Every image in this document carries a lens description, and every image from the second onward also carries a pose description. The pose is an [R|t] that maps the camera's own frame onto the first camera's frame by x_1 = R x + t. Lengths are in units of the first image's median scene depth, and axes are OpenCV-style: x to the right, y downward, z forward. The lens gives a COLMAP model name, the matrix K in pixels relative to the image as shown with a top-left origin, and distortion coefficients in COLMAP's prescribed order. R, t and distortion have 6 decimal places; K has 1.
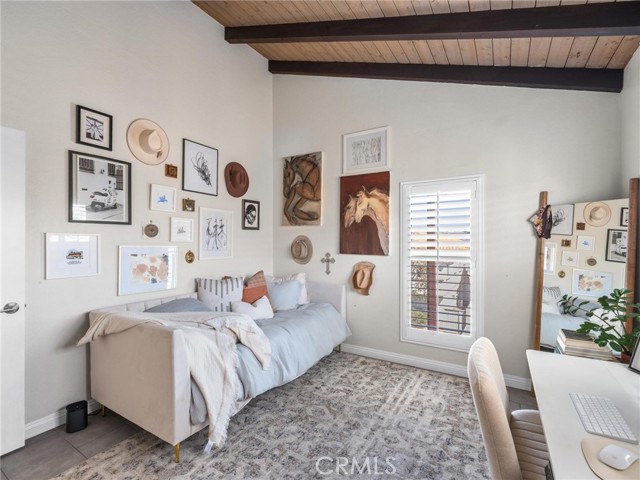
lens RADIAL K [[295.4, 0, 313.4], [0, 295.4, 239.5], [0, 0, 1]] dist [-0.001124, 0.000415]
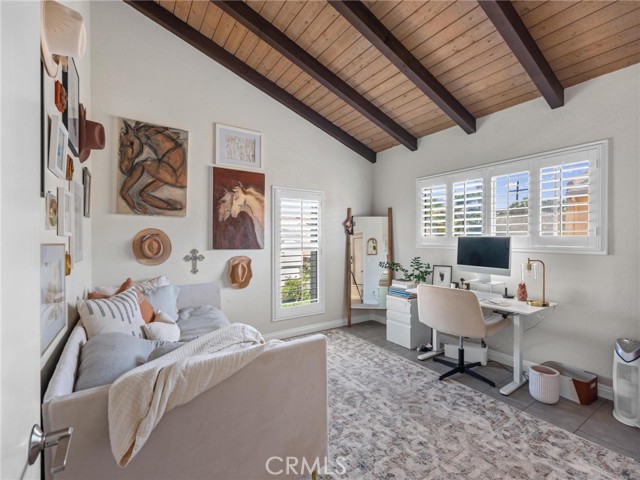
lens RADIAL K [[295.4, 0, 313.4], [0, 295.4, 239.5], [0, 0, 1]] dist [-0.001124, 0.000415]
pose [[0.430001, -0.004206, 0.902819, -0.637275], [-0.006669, 0.999947, 0.007835, 0.007662], [-0.902804, -0.009390, 0.429950, 0.326290]]
